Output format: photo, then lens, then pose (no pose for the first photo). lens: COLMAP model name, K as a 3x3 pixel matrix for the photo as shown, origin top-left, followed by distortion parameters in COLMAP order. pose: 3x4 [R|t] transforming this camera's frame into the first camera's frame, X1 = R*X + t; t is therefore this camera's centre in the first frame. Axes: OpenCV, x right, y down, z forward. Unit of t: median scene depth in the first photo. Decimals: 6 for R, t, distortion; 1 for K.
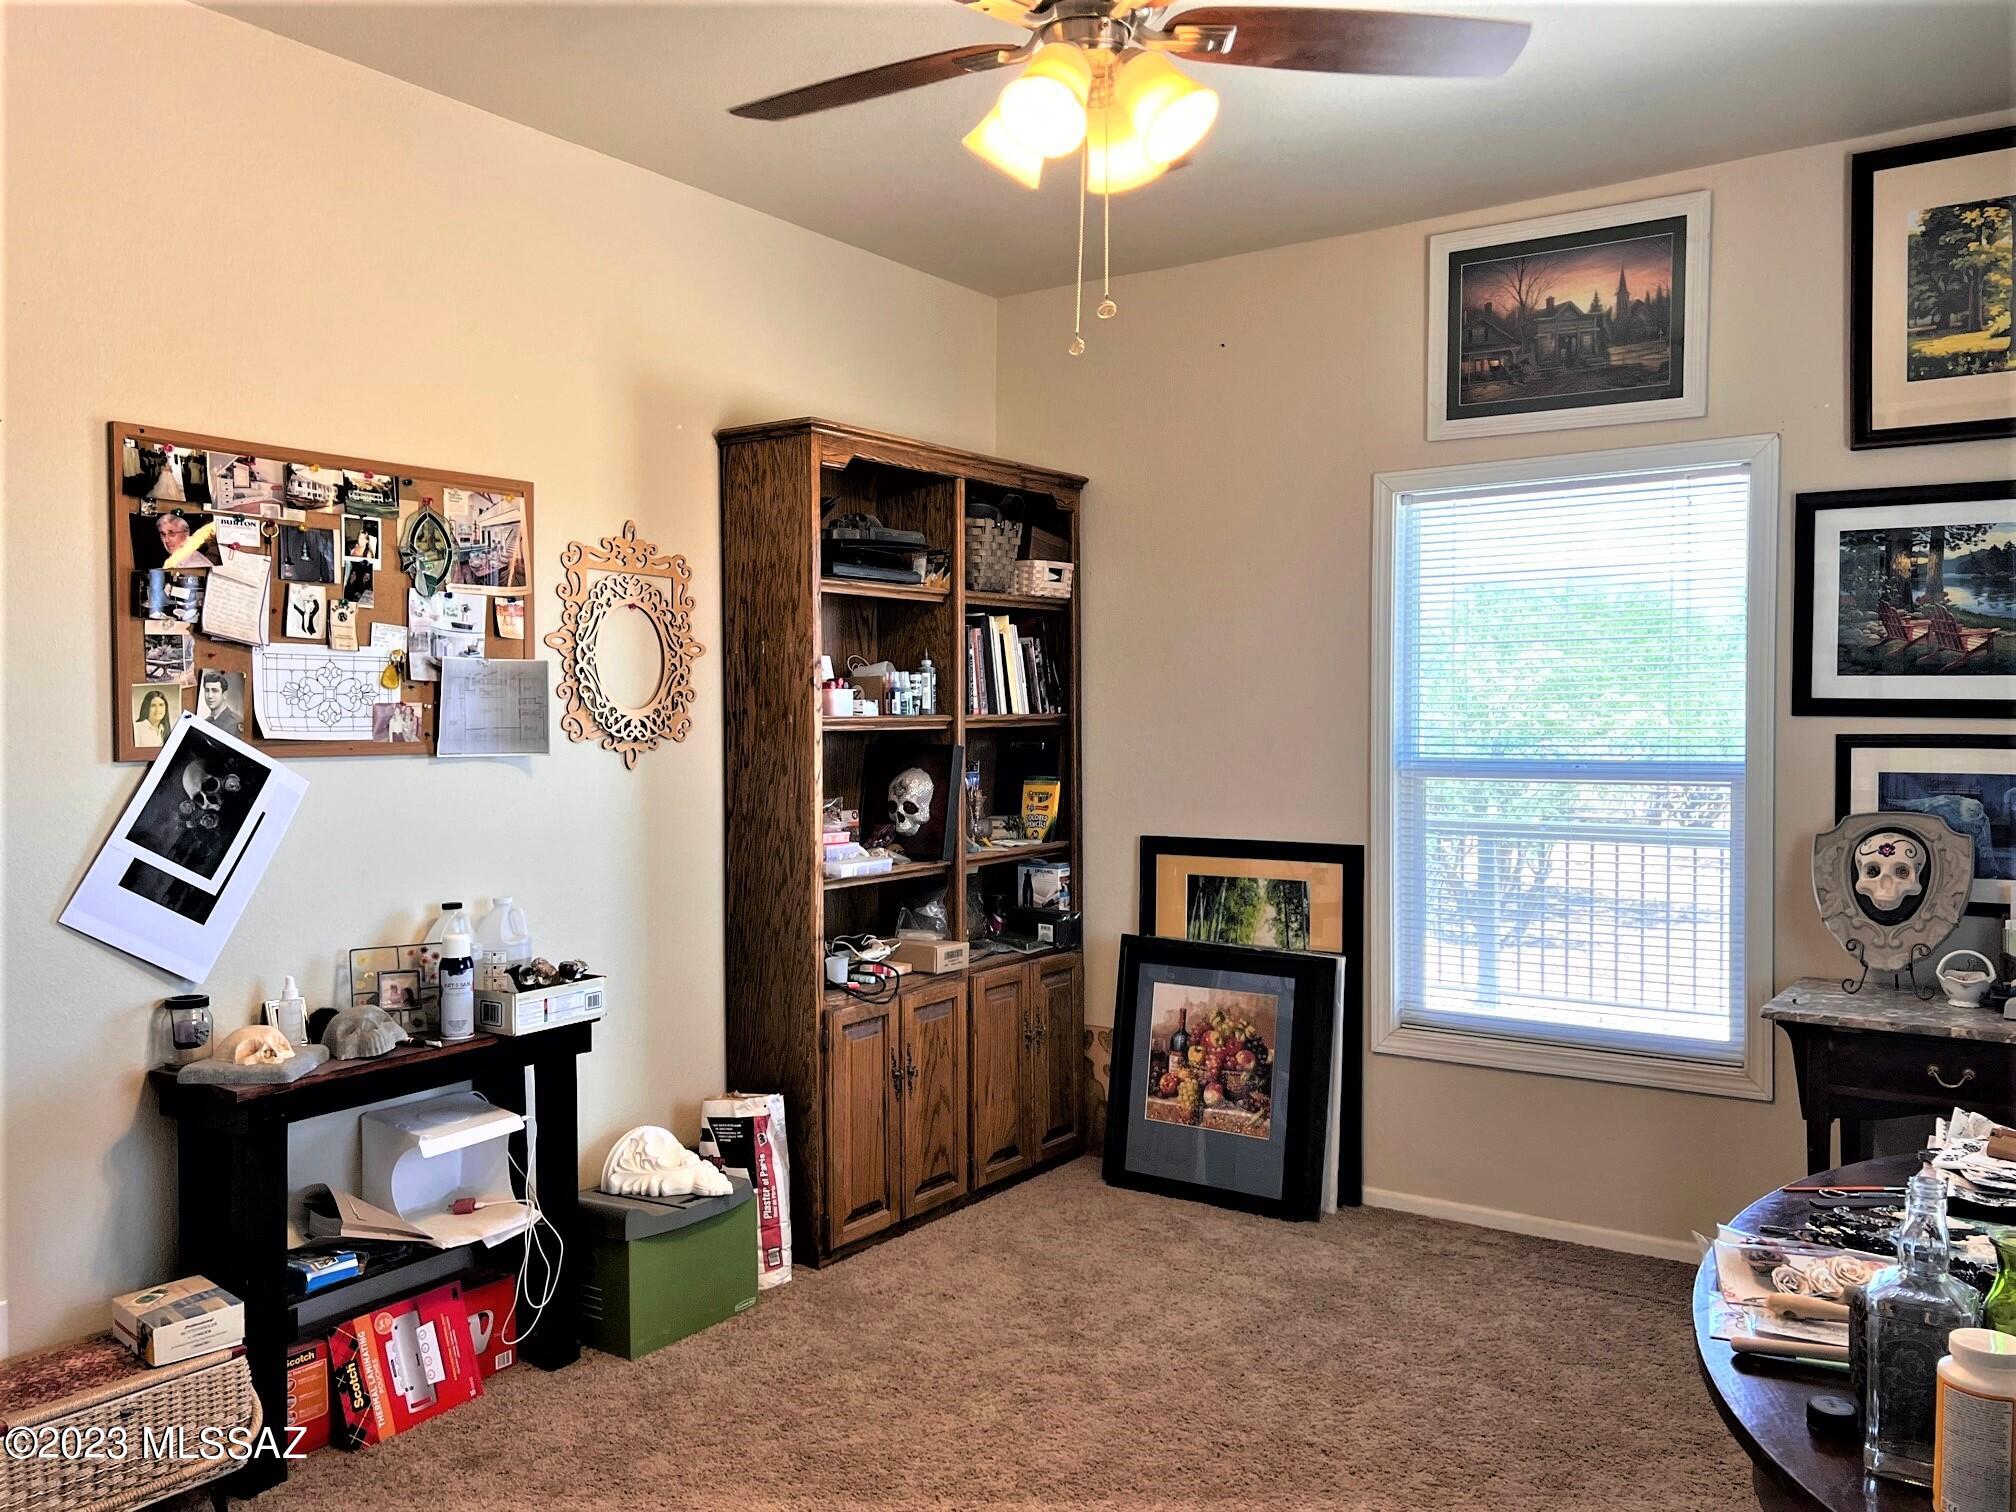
lens RADIAL K [[1604.2, 0, 1007.3], [0, 1604.2, 737.6], [0, 0, 1]] dist [0.187279, -0.170760]
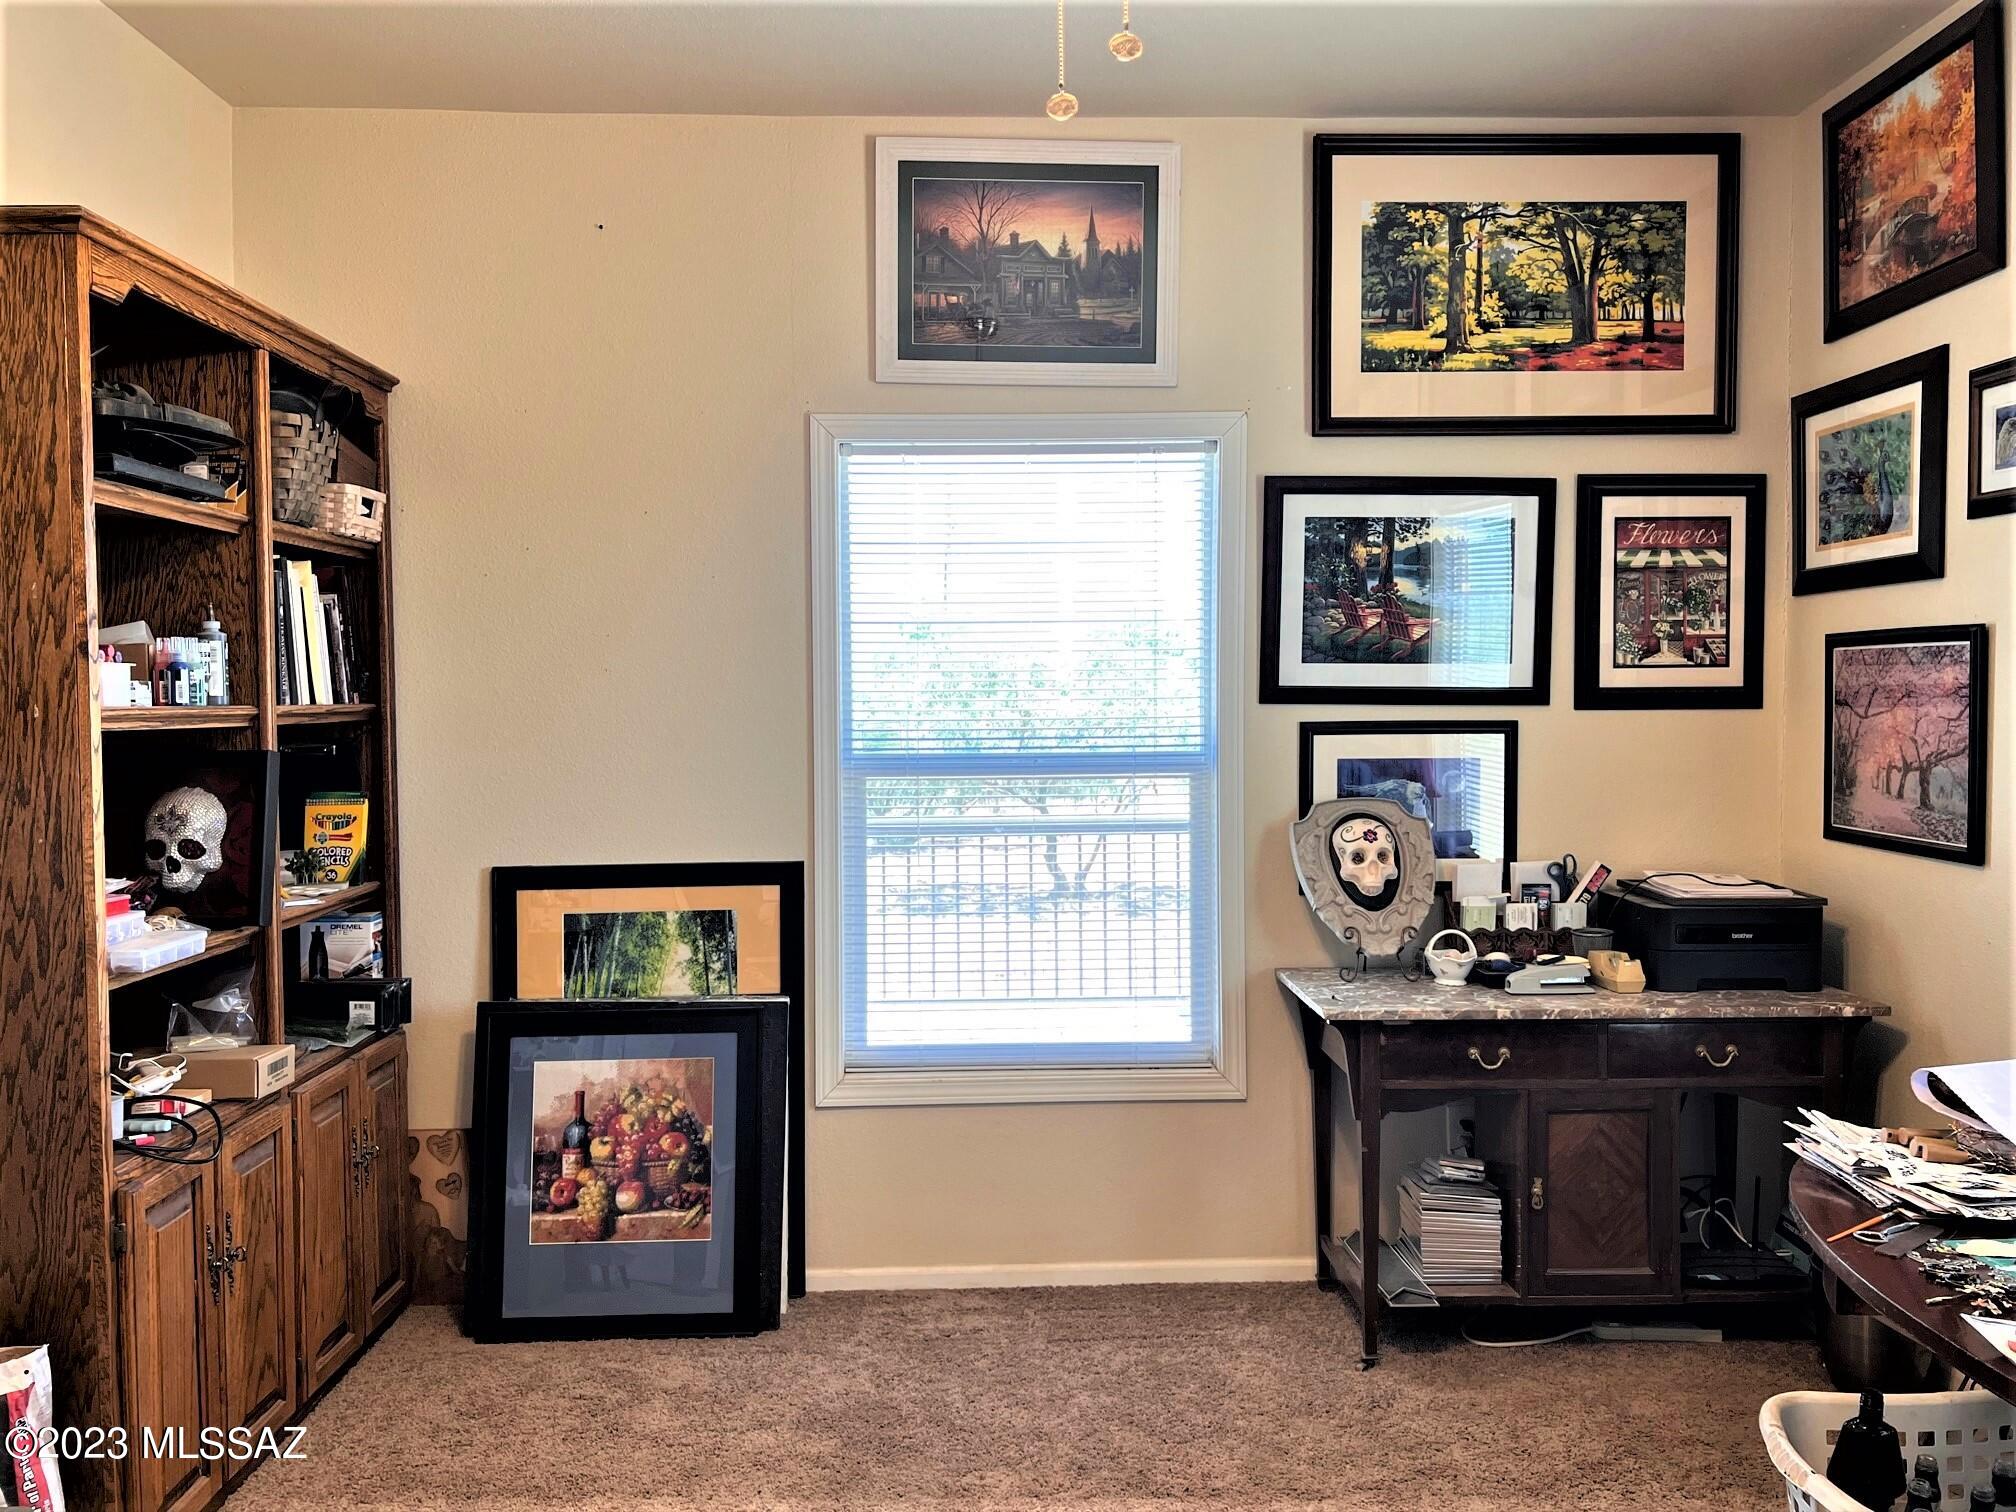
lens RADIAL K [[1617.7, 0, 1008.0], [0, 1617.7, 756.0], [0, 0, 1]] dist [0.099711, -0.092811]
pose [[0.812414, -0.021604, 0.582681, -0.187729], [0.013381, 0.999741, 0.018412, -0.001612], [-0.582928, -0.007161, 0.812492, 0.280064]]
